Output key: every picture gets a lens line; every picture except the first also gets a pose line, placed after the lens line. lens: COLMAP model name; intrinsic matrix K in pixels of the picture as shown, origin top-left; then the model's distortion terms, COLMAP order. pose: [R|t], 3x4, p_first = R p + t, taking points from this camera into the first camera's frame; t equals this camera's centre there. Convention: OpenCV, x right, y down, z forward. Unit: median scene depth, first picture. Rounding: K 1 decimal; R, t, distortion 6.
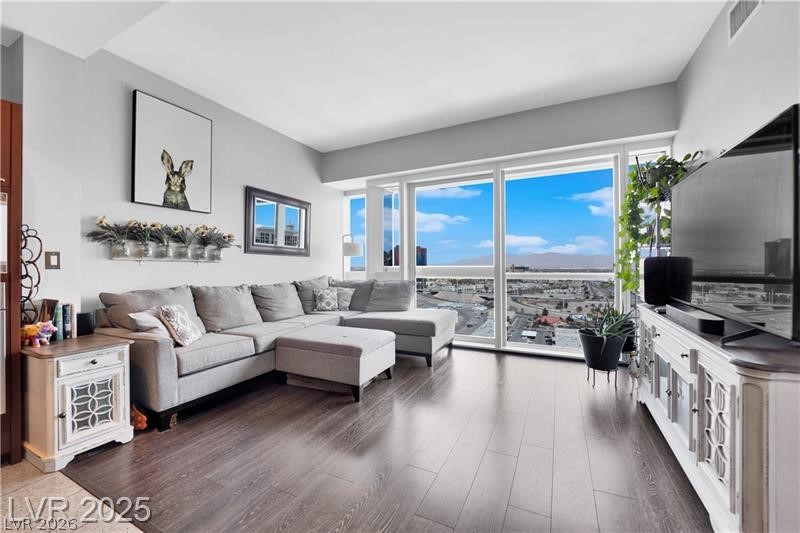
lens RADIAL K [[321.1, 0, 399.1], [0, 321.1, 264.1], [0, 0, 1]] dist [-0.012848, -0.000482]
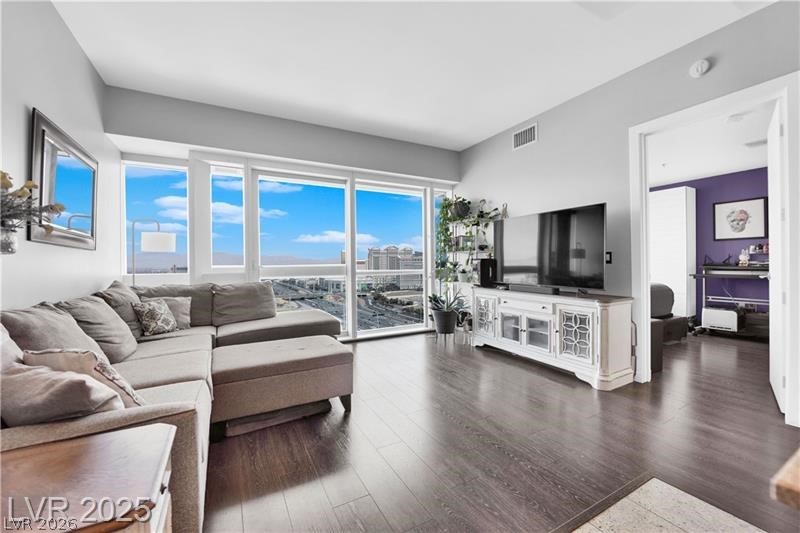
lens RADIAL K [[321.1, 0, 399.1], [0, 321.1, 264.1], [0, 0, 1]] dist [-0.012848, -0.000482]
pose [[0.575913, -0.001926, 0.817509, -0.494106], [0.001291, 0.999998, 0.001446, 0.001724], [-0.817510, 0.000222, 0.575915, 0.216400]]
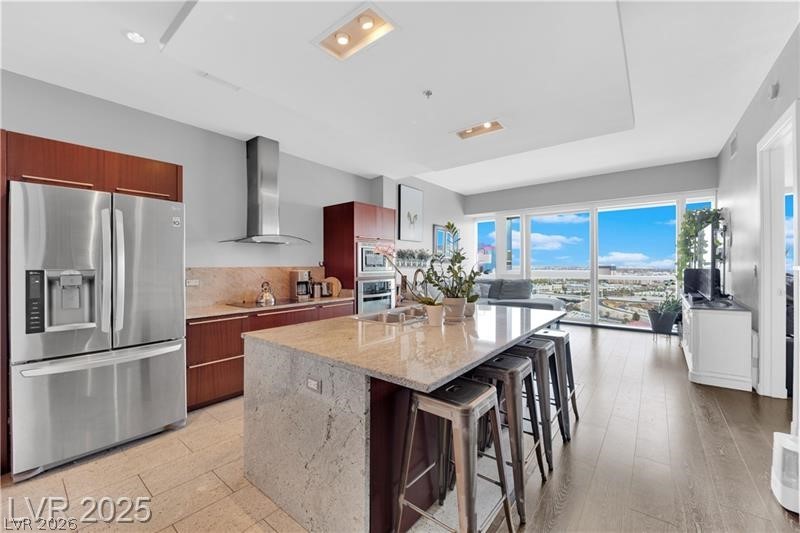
lens RADIAL K [[321.1, 0, 399.1], [0, 321.1, 264.1], [0, 0, 1]] dist [-0.012848, -0.000482]
pose [[0.977563, 0.001477, -0.210638, -0.265575], [-0.000575, 0.999990, 0.004342, -0.030769], [0.210642, -0.004123, 0.977555, -0.664526]]
